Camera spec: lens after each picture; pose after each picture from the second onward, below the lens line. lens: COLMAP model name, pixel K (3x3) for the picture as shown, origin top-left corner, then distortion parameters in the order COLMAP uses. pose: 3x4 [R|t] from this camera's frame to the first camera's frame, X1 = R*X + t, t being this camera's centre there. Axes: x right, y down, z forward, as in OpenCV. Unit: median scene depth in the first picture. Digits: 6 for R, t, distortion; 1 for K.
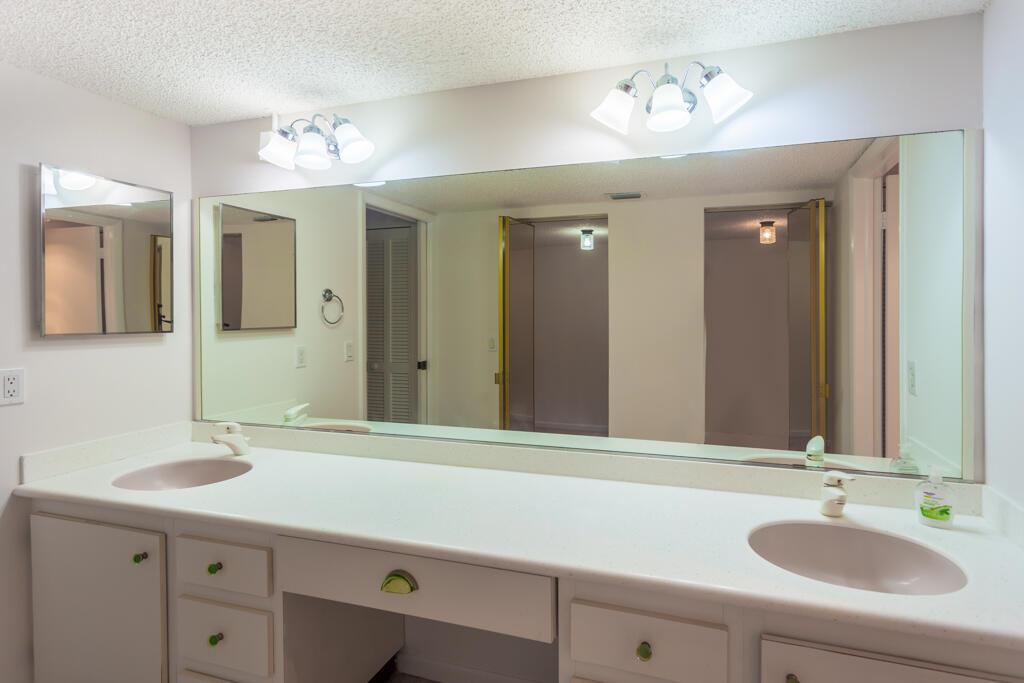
lens RADIAL K [[471.5, 0, 512.0], [0, 471.5, 341.5], [0, 0, 1]] dist [-0.000134, -0.000037]
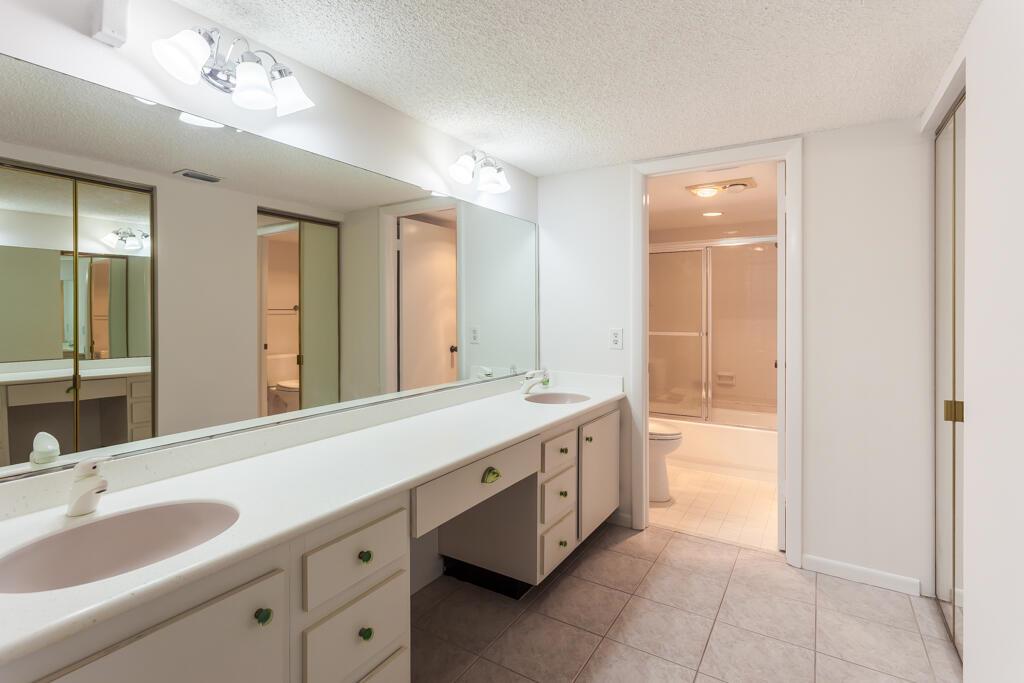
lens RADIAL K [[497.2, 0, 504.7], [0, 497.2, 311.5], [0, 0, 1]] dist [0.001838, 0.000683]
pose [[0.273926, -0.002164, 0.961748, -1.095406], [0.001484, 0.999997, 0.001827, -0.007269], [-0.961750, 0.000926, 0.273928, 0.333307]]
